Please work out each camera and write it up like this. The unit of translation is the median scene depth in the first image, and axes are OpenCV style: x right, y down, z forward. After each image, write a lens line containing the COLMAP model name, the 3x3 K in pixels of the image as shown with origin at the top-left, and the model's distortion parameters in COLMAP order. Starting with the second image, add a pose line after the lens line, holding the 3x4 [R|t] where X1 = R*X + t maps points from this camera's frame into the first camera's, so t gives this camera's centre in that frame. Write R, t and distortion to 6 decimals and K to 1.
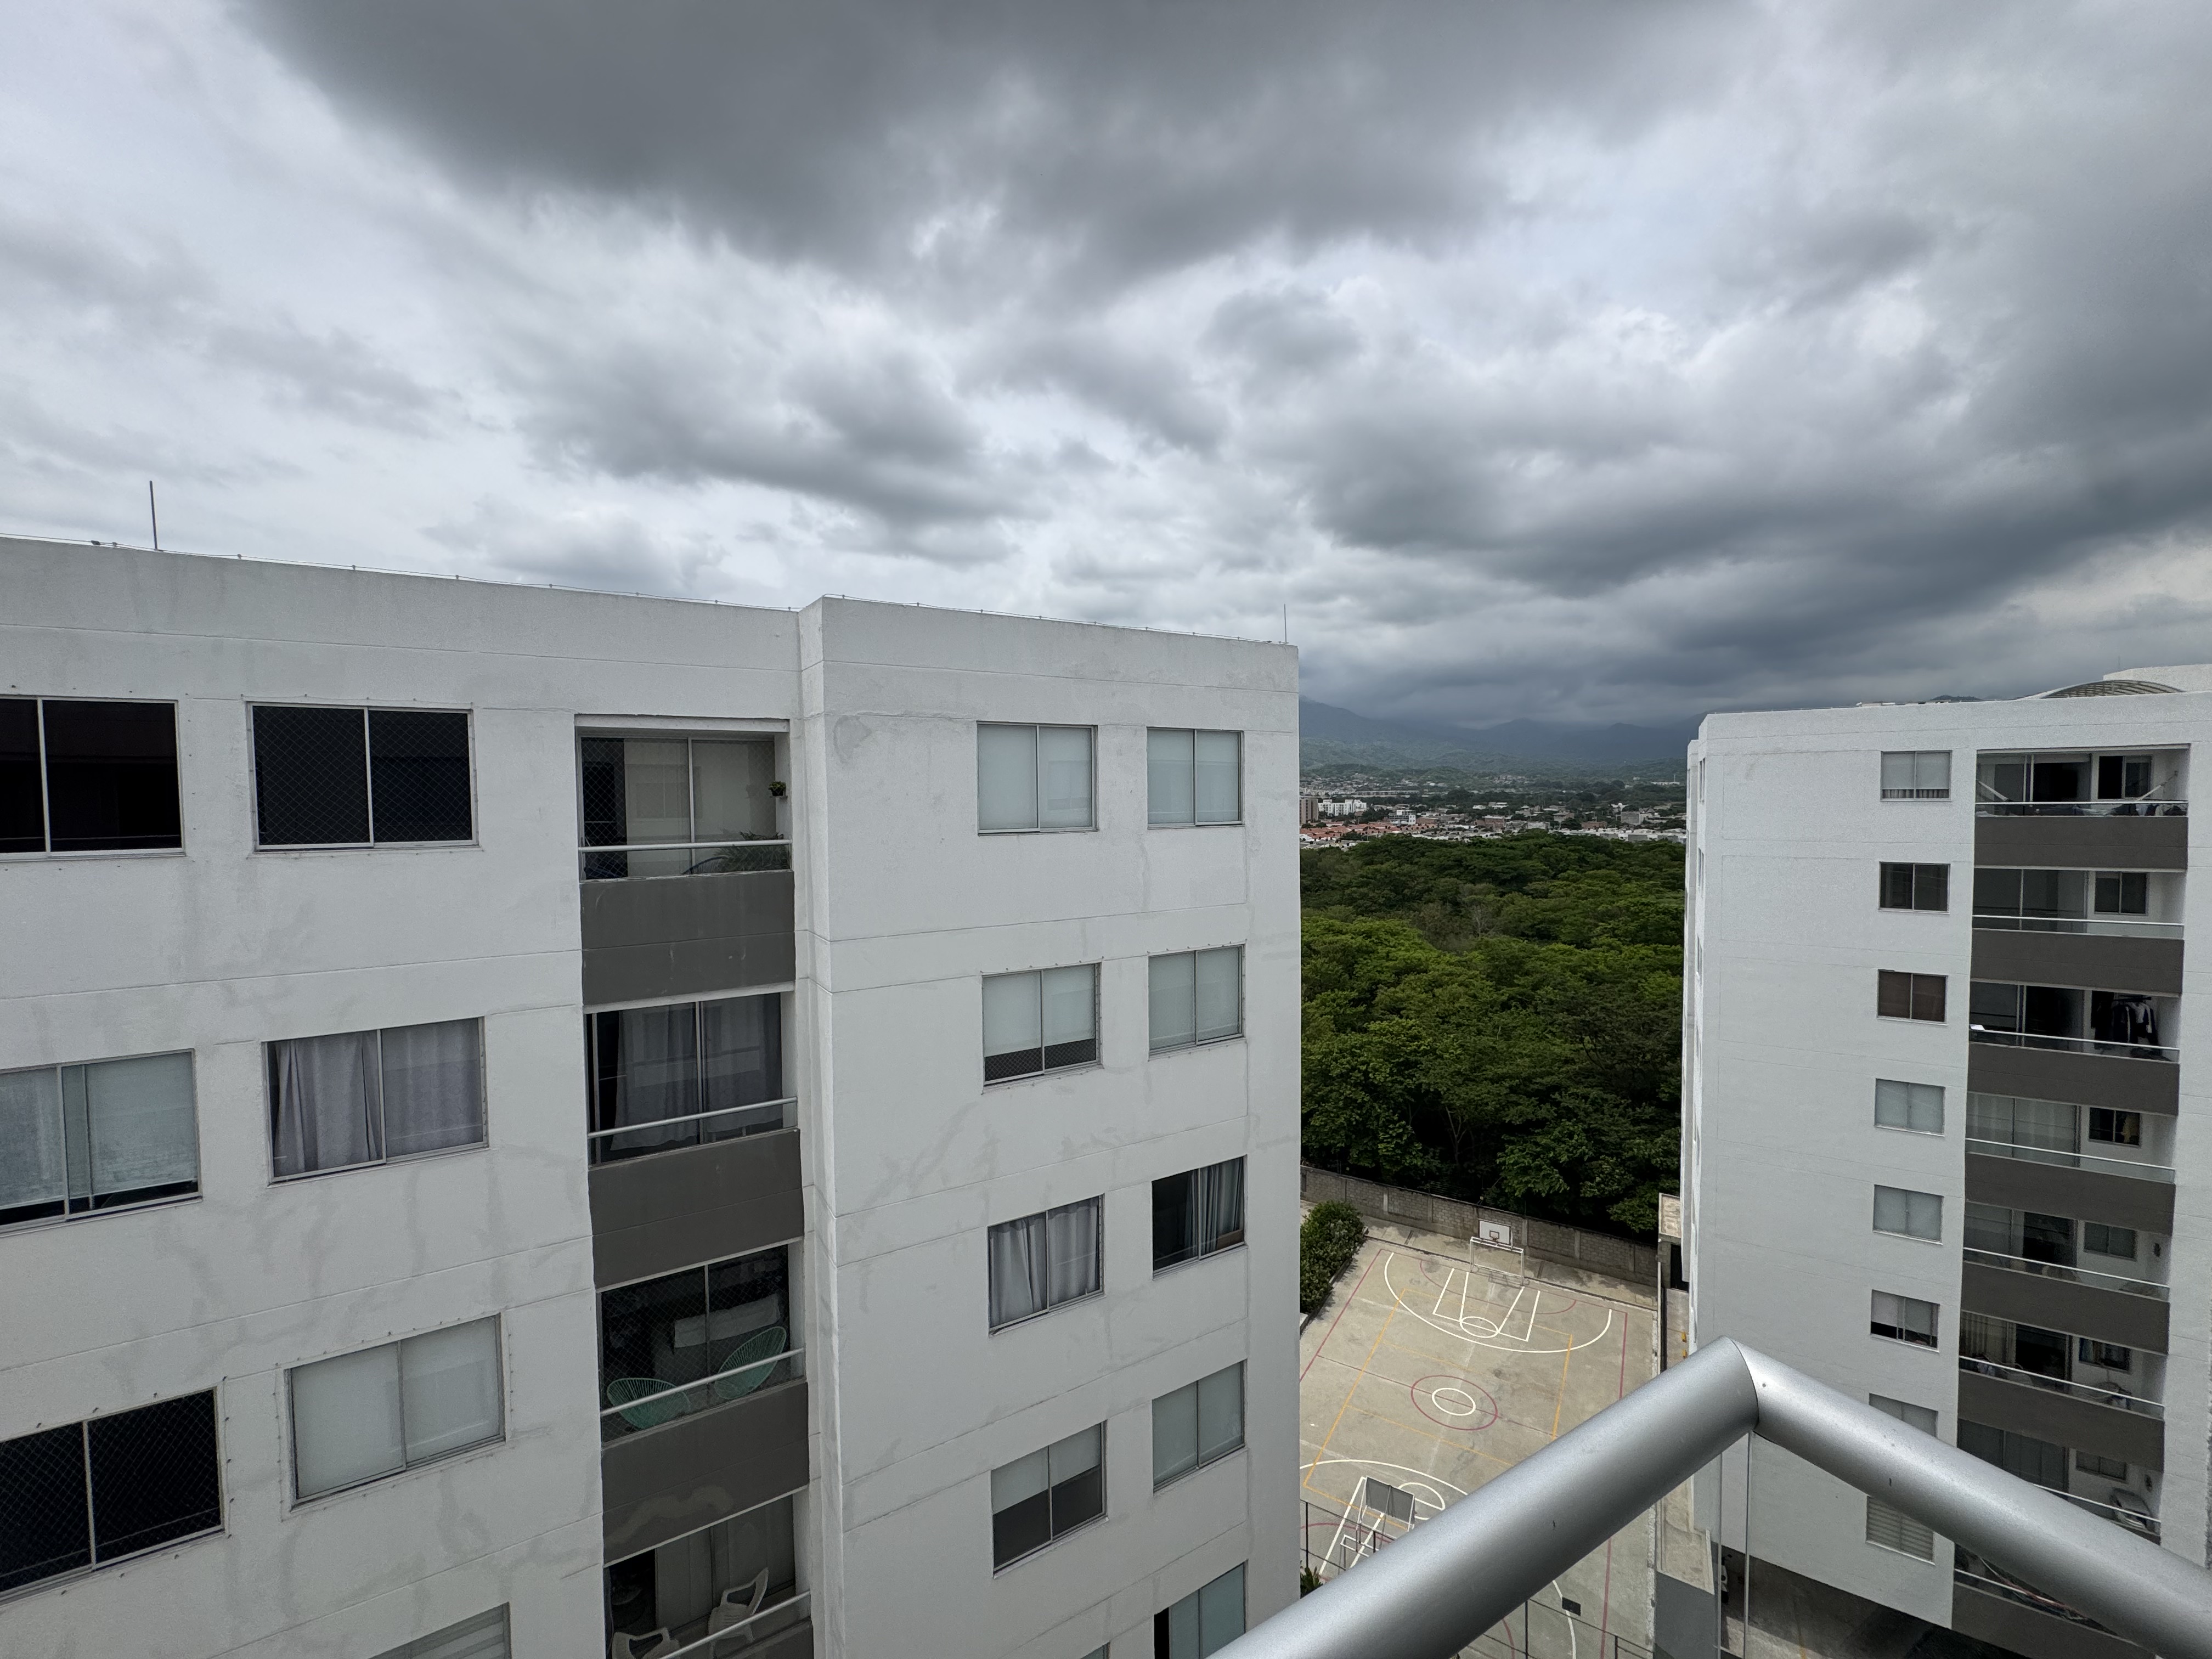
lens RADIAL K [[884.3, 0, 1103.8], [0, 884.3, 827.4], [0, 0, 1]] dist [-0.003879, 0.000751]
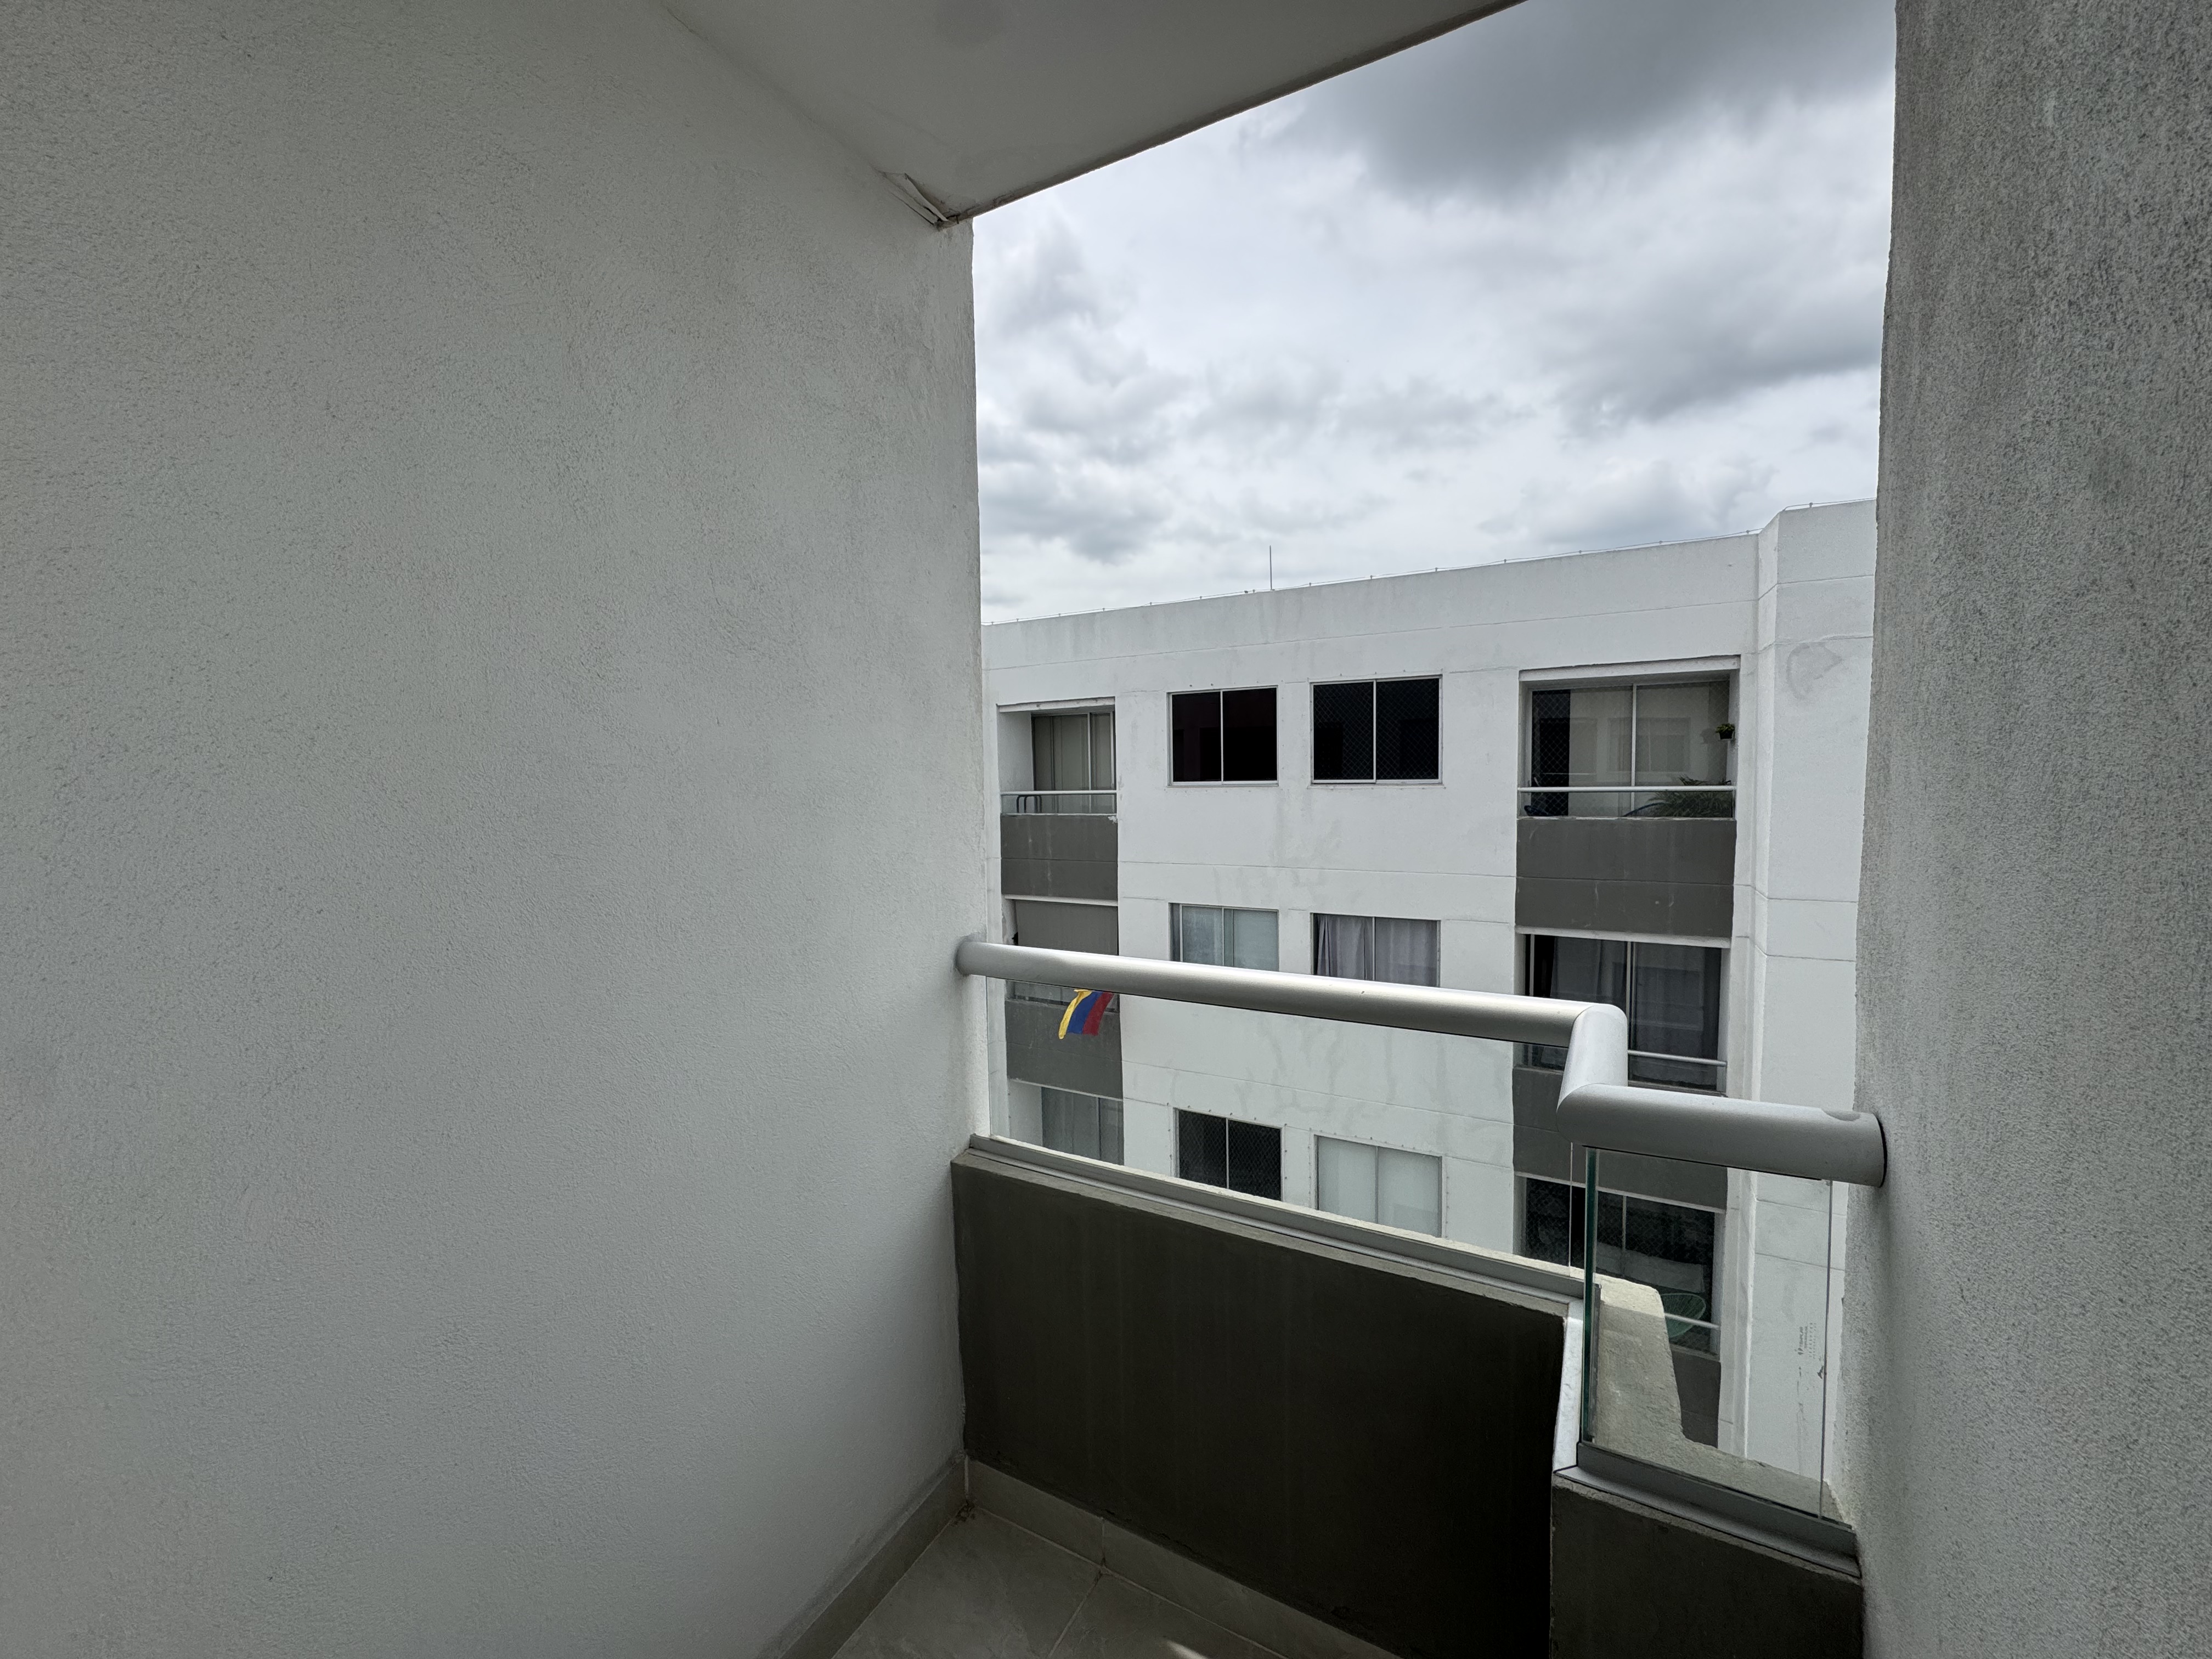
lens RADIAL K [[884.3, 0, 1103.8], [0, 884.3, 827.4], [0, 0, 1]] dist [-0.003879, 0.000751]
pose [[0.498209, 0.059078, -0.865042, 0.121581], [-0.019277, 0.998184, 0.057068, 0.017576], [0.866843, -0.011756, 0.498443, -0.034712]]
